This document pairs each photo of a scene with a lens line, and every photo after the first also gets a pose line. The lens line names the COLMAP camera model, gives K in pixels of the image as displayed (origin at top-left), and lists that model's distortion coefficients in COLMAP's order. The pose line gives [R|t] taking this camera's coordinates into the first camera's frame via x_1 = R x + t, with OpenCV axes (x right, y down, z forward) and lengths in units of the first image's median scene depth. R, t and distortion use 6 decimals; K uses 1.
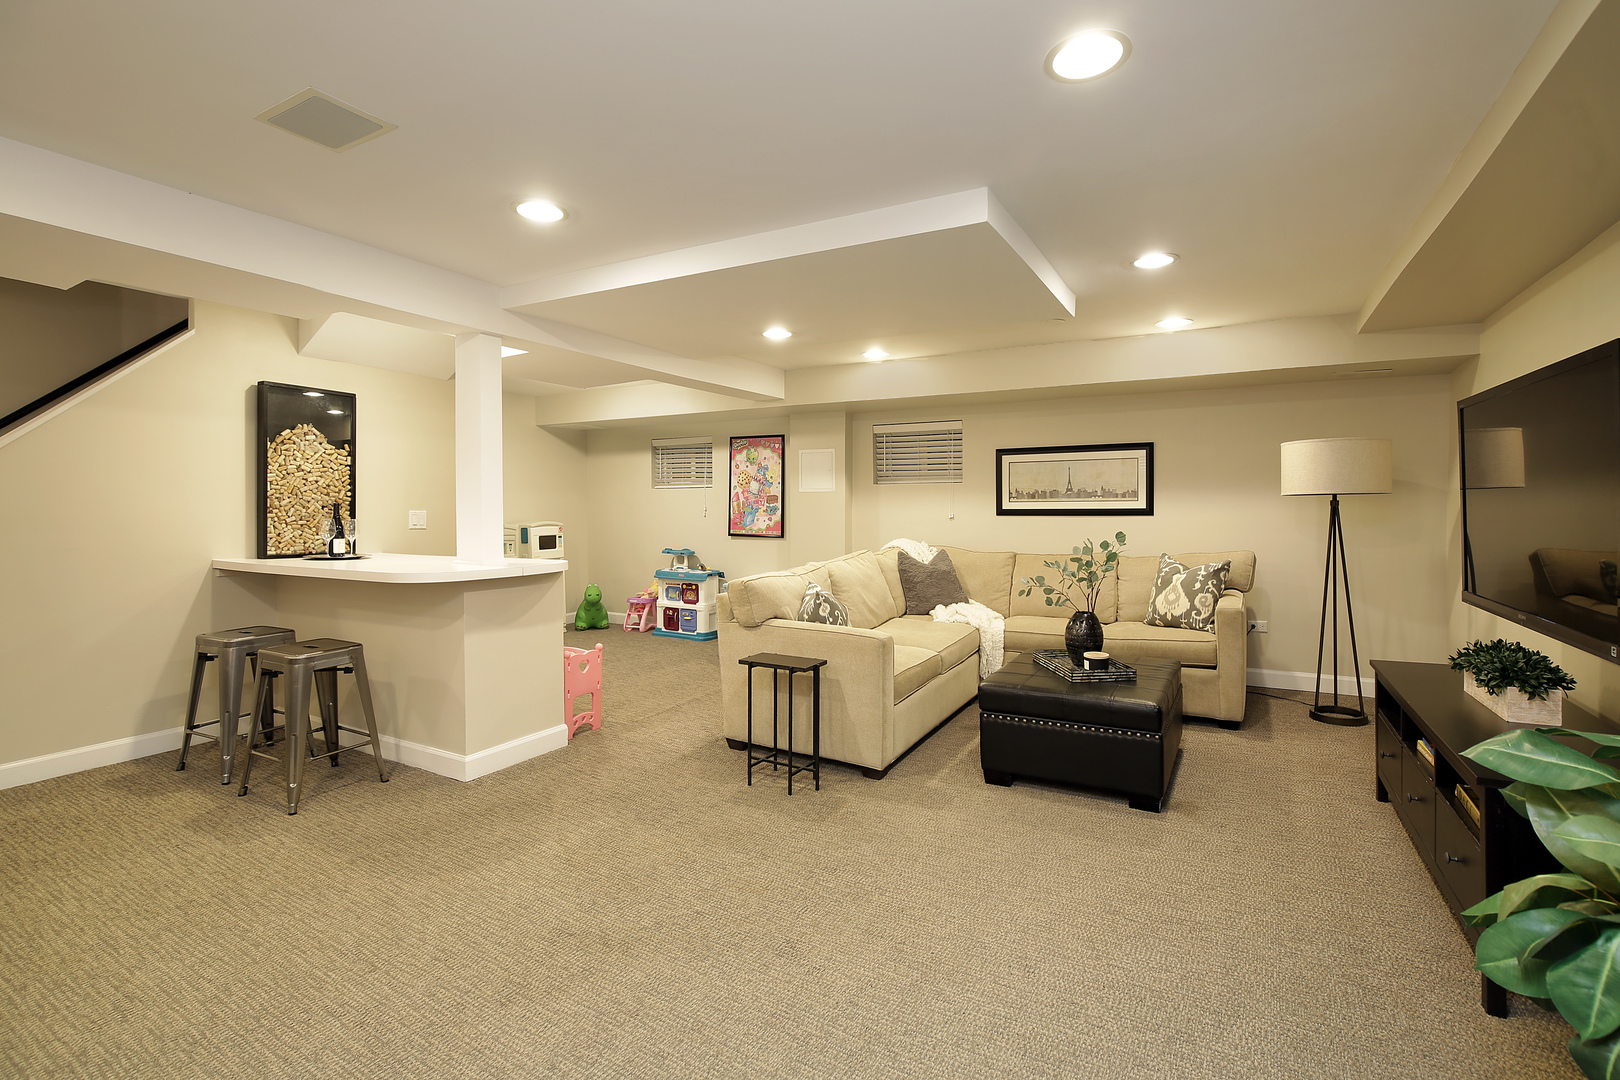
lens RADIAL K [[743.7, 0, 808.6], [0, 743.7, 537.0], [0, 0, 1]] dist [-0.002398, -0.000229]
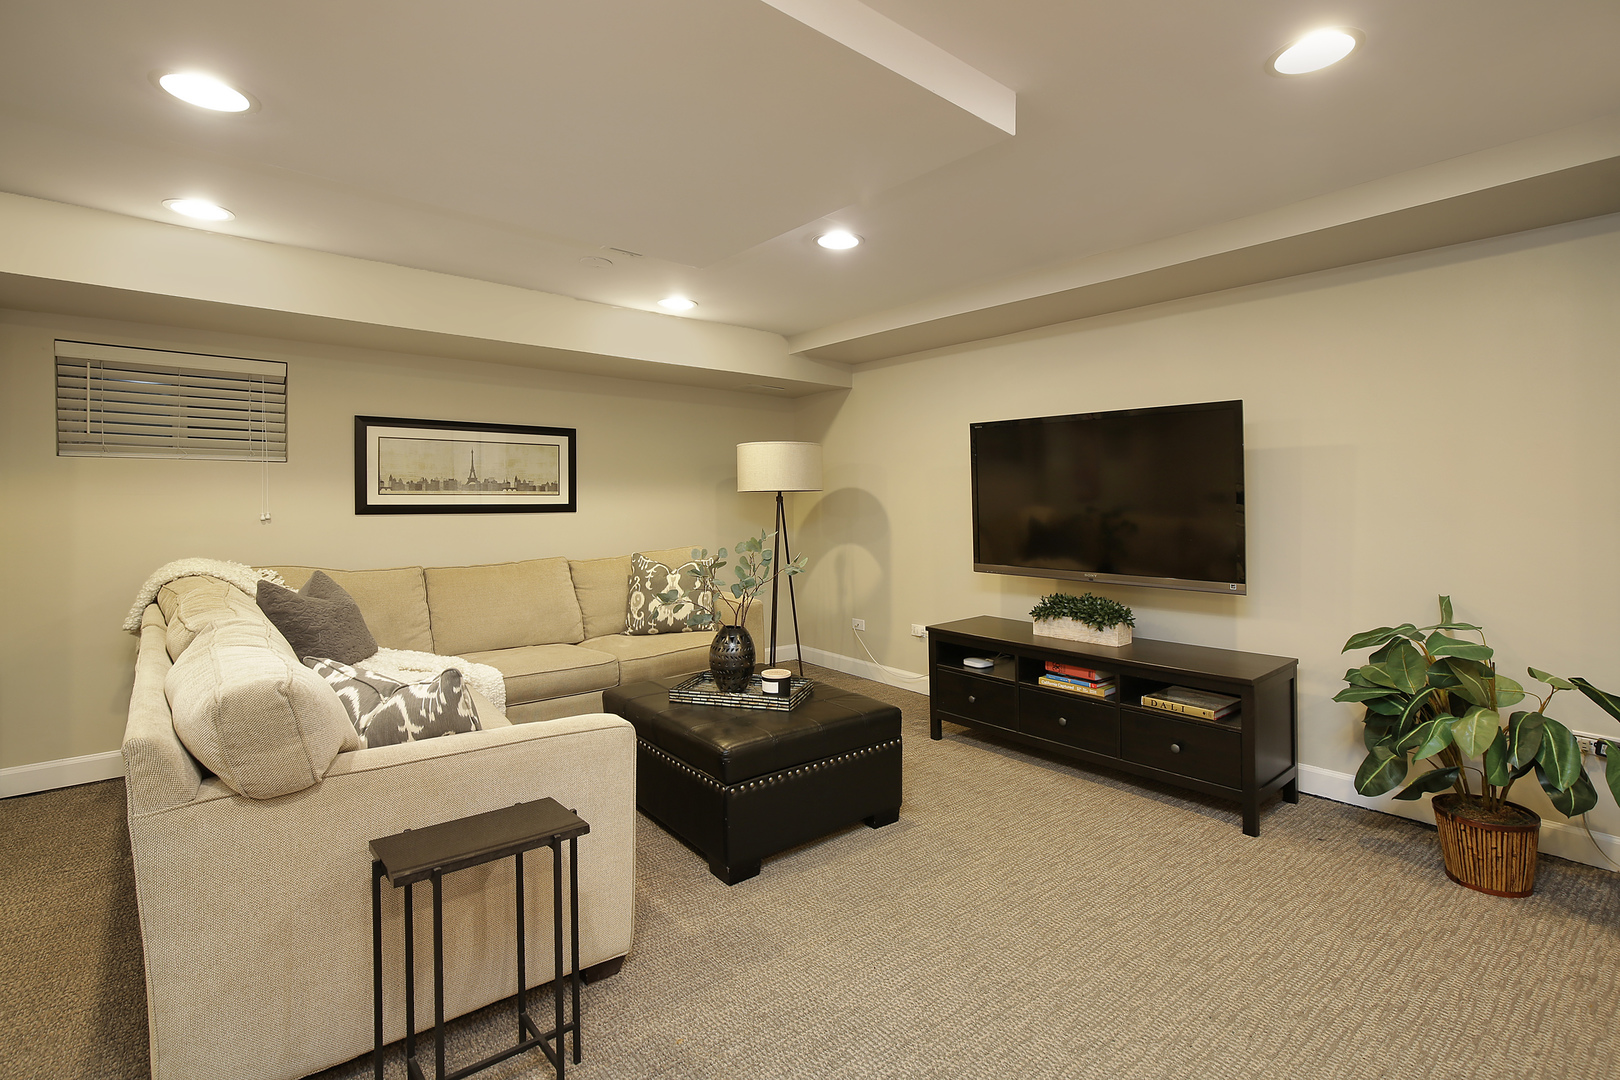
lens RADIAL K [[743.7, 0, 805.6], [0, 743.7, 506.9], [0, 0, 1]] dist [-0.002398, -0.000229]
pose [[0.340819, -0.000723, 0.940129, -0.262808], [0.037794, 0.999202, -0.012933, -0.013058], [-0.939369, 0.039939, 0.340575, 0.434609]]
